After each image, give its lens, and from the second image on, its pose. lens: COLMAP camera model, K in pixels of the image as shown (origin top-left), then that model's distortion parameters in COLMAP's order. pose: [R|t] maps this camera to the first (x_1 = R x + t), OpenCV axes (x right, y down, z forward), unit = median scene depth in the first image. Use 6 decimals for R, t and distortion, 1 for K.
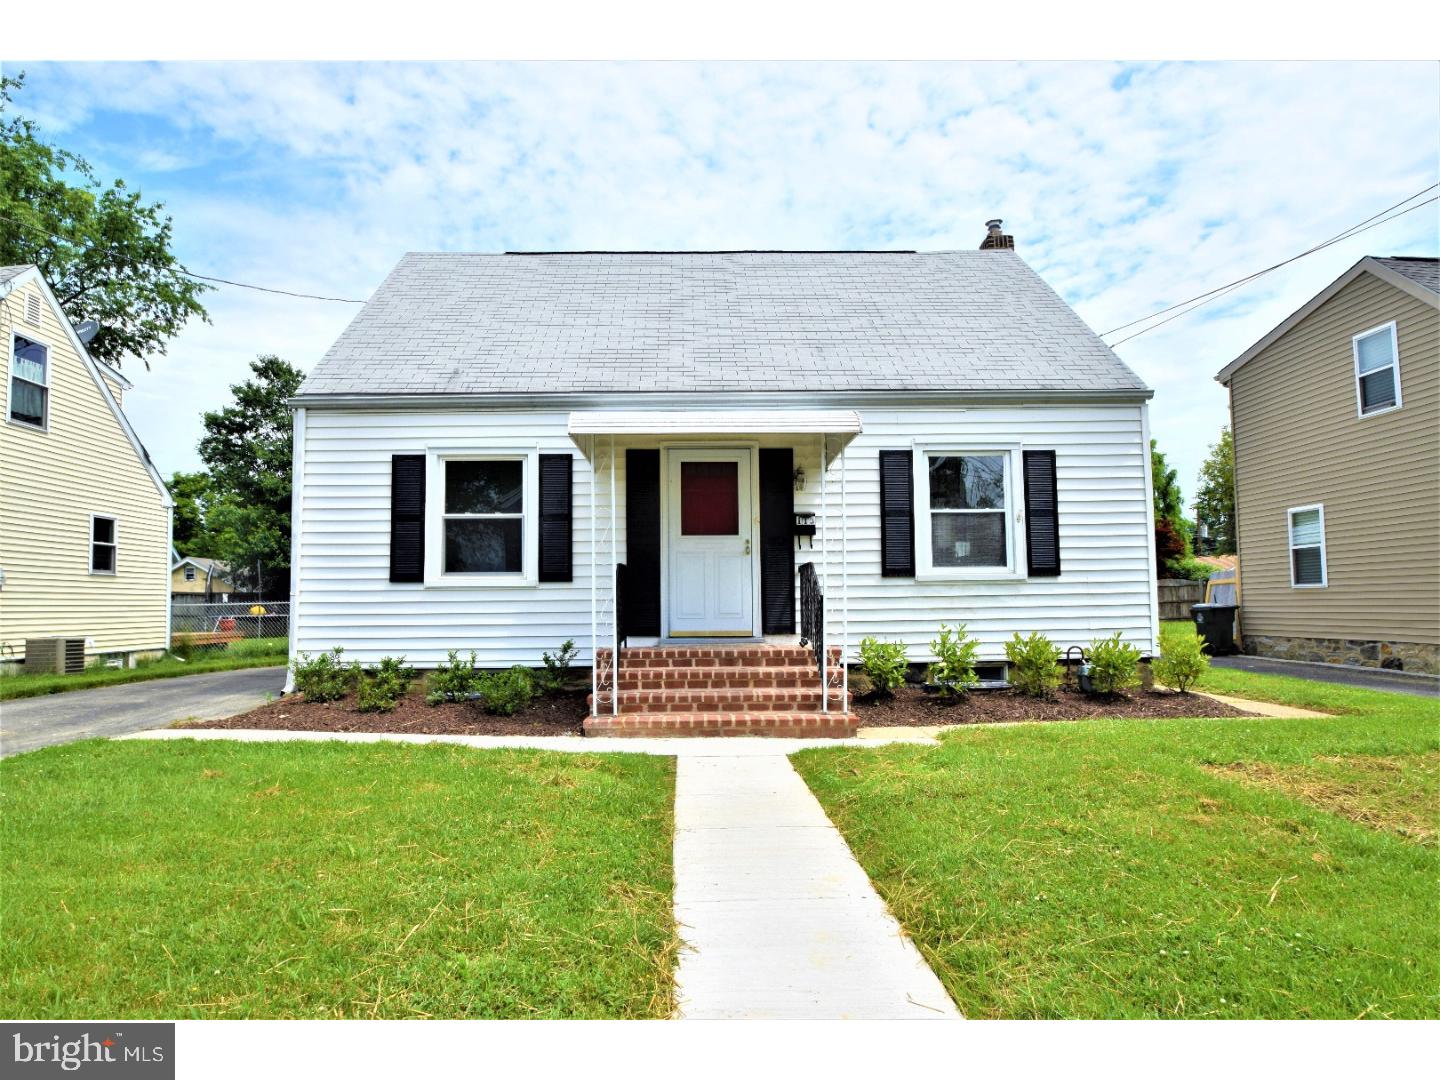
lens RADIAL K [[897.8, 0, 720.0], [0, 897.8, 540.0], [0, 0, 1]] dist [-0.025473, -0.001512]
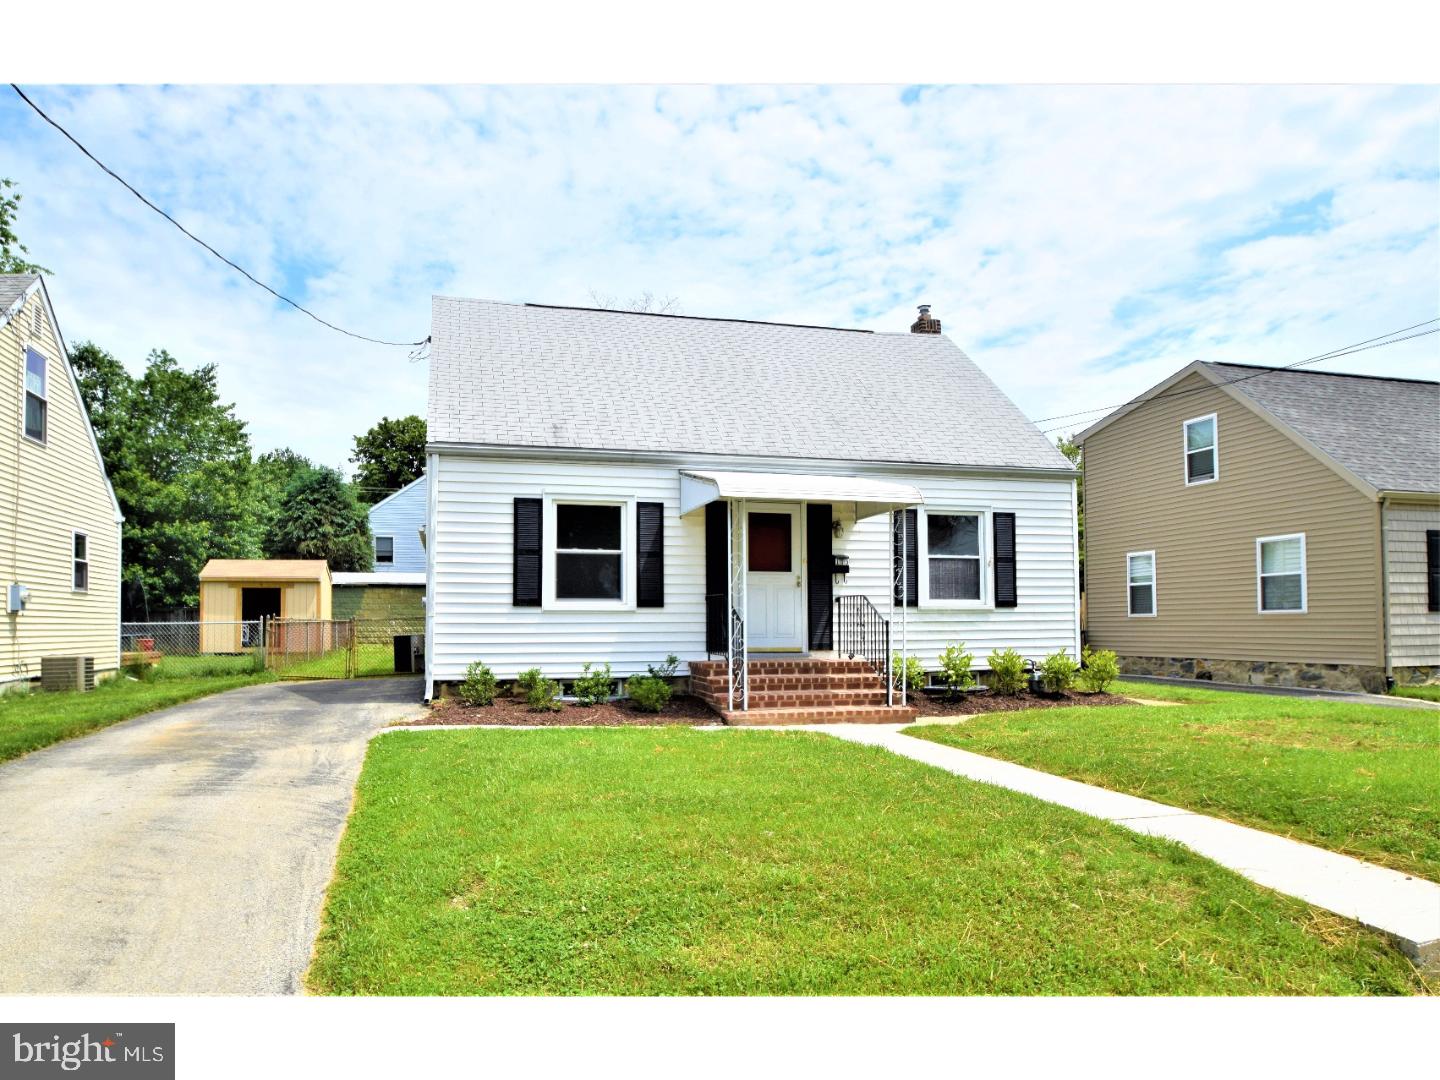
lens RADIAL K [[979.4, 0, 717.6], [0, 979.4, 581.1], [0, 0, 1]] dist [-0.031891, -0.000801]
pose [[0.970162, 0.017980, 0.241791, -0.407817], [-0.024021, 0.999468, 0.022056, -0.020304], [-0.241265, -0.027206, 0.970078, -0.308549]]
